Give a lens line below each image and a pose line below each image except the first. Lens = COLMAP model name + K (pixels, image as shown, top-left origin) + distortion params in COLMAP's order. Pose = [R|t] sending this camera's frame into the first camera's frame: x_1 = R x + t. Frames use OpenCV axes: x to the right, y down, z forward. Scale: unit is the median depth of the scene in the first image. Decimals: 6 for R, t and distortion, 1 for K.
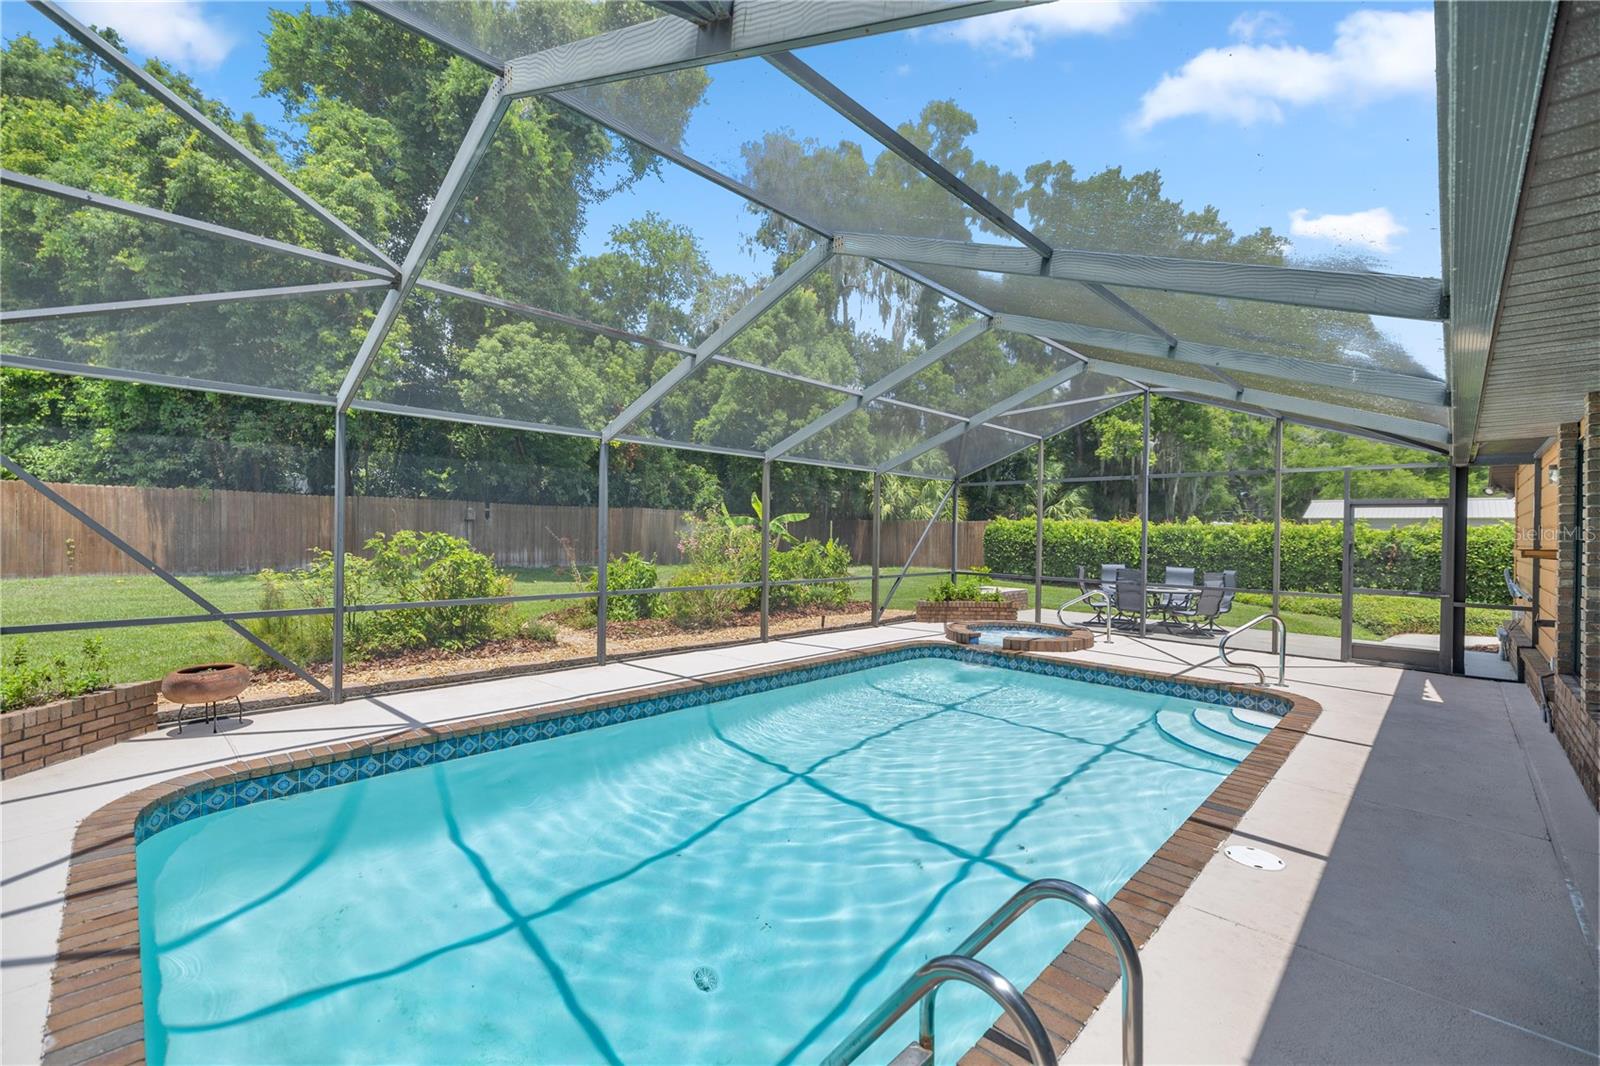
lens RADIAL K [[669.1, 0, 800.0], [0, 669.1, 533.0], [0, 0, 1]] dist [0.000355, -0.000024]
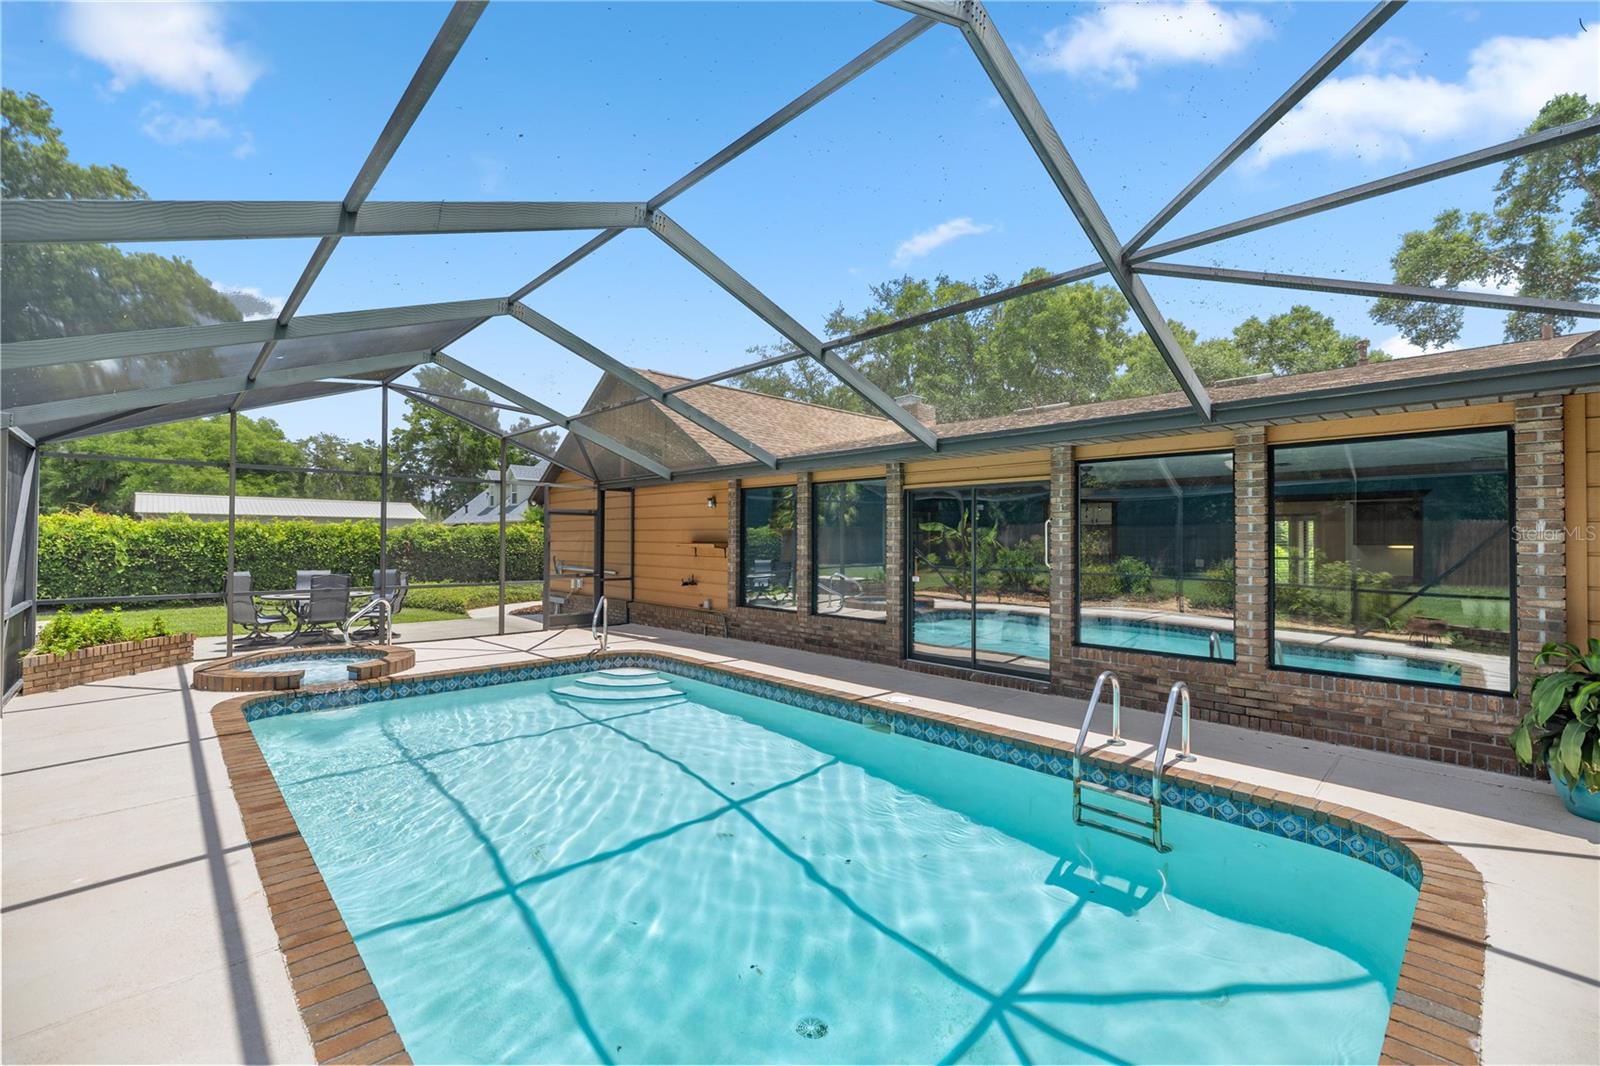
lens RADIAL K [[665.3, 0, 800.0], [0, 665.3, 533.0], [0, 0, 1]] dist [0.002907, 0.000364]
pose [[0.030055, -0.005966, 0.999530, -0.276894], [-0.001988, 0.999980, 0.006028, -0.005324], [-0.999546, -0.002168, 0.030043, 0.259504]]
